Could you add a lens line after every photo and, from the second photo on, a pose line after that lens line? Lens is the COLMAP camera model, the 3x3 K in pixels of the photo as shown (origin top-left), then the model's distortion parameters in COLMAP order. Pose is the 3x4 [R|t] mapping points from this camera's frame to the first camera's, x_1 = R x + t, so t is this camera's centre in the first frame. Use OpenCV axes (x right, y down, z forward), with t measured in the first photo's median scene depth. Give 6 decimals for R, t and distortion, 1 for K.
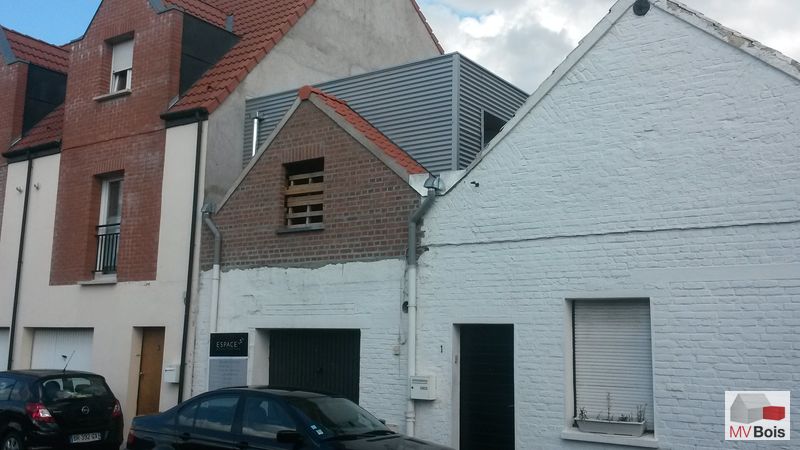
lens RADIAL K [[790.6, 0, 400.0], [0, 790.6, 225.0], [0, 0, 1]] dist [0.123557, -0.212566]
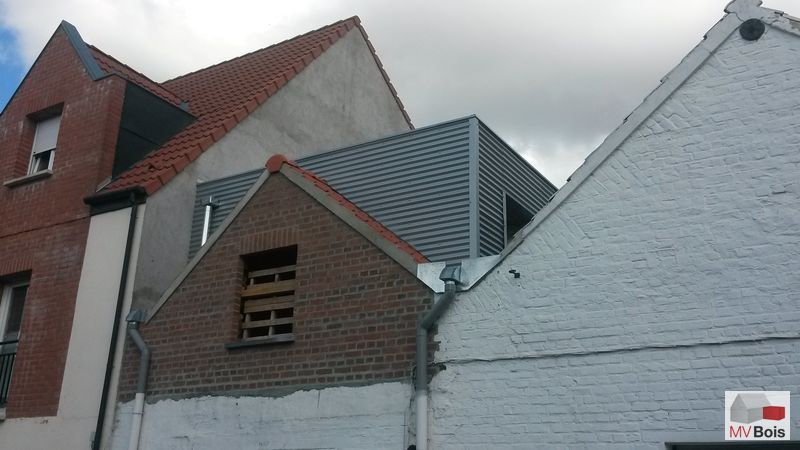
lens RADIAL K [[790.6, 0, 400.0], [0, 790.6, 225.0], [0, 0, 1]] dist [0.123557, -0.212566]
pose [[0.998063, 0.026274, 0.056398, -0.041460], [-0.015468, 0.982785, -0.184105, 0.031853], [-0.060264, 0.182876, 0.981287, 0.252799]]
